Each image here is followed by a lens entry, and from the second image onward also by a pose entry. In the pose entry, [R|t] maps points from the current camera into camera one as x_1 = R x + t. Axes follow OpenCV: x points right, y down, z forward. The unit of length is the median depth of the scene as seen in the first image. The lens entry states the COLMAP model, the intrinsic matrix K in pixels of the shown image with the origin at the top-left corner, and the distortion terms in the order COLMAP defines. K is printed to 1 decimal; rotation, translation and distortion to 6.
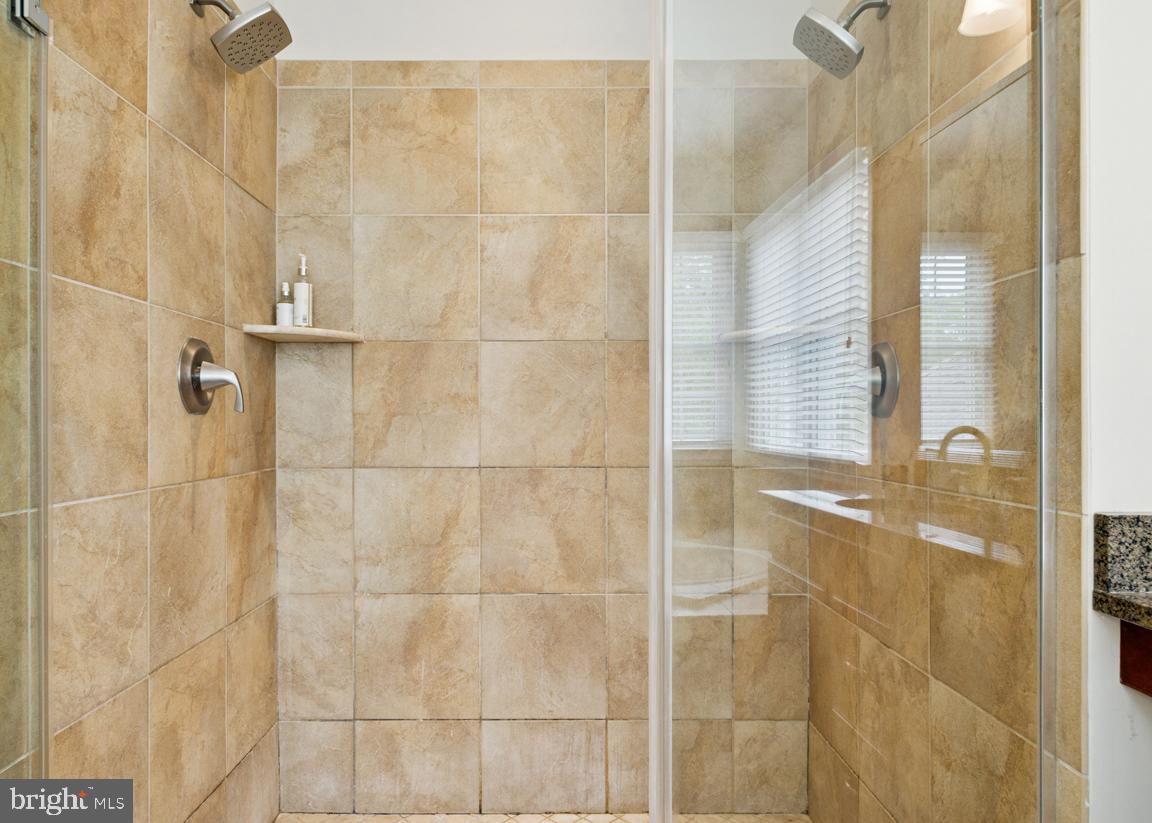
lens RADIAL K [[799.1, 0, 537.6], [0, 799.1, 429.3], [0, 0, 1]] dist [-0.009653, -0.002137]
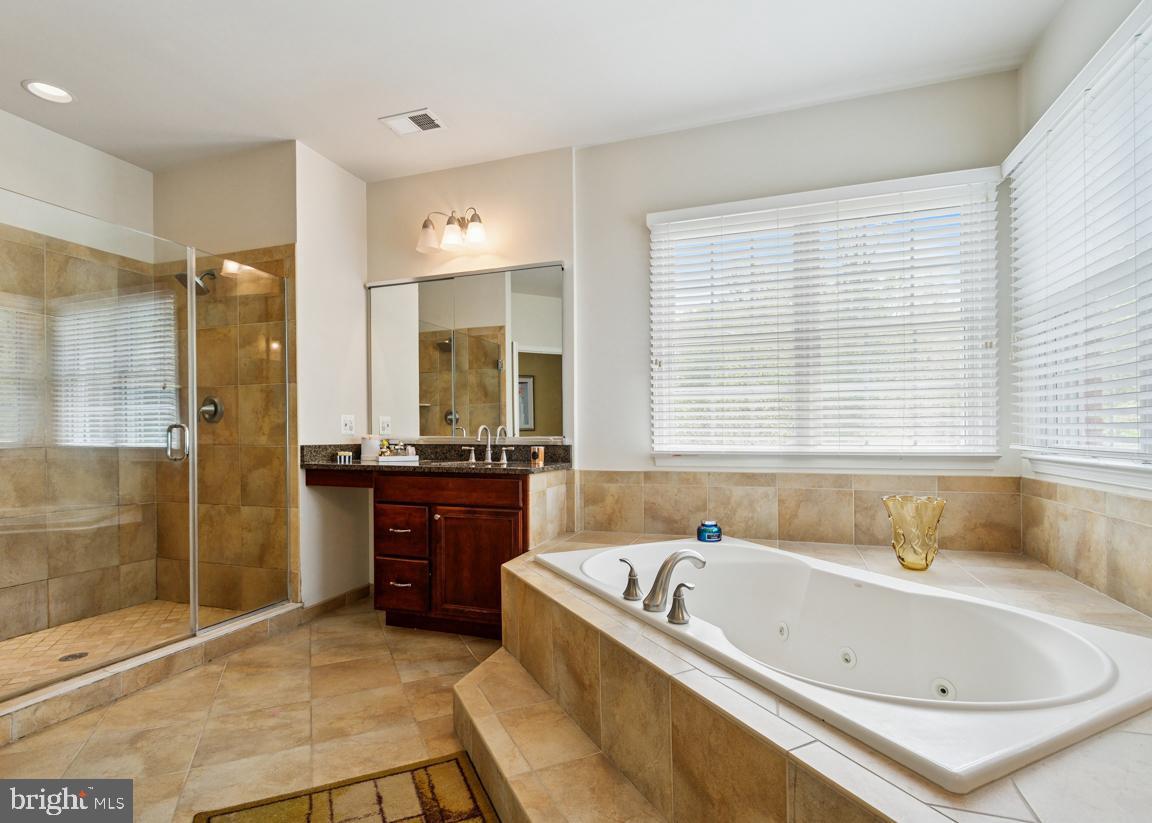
lens RADIAL K [[552.5, 0, 572.5], [0, 552.5, 435.2], [0, 0, 1]] dist [0.000022, -0.000251]
pose [[0.317084, -0.001342, 0.948396, -0.769669], [0.012842, 0.999913, -0.002879, 0.038529], [-0.948310, 0.013092, 0.317074, -0.615592]]
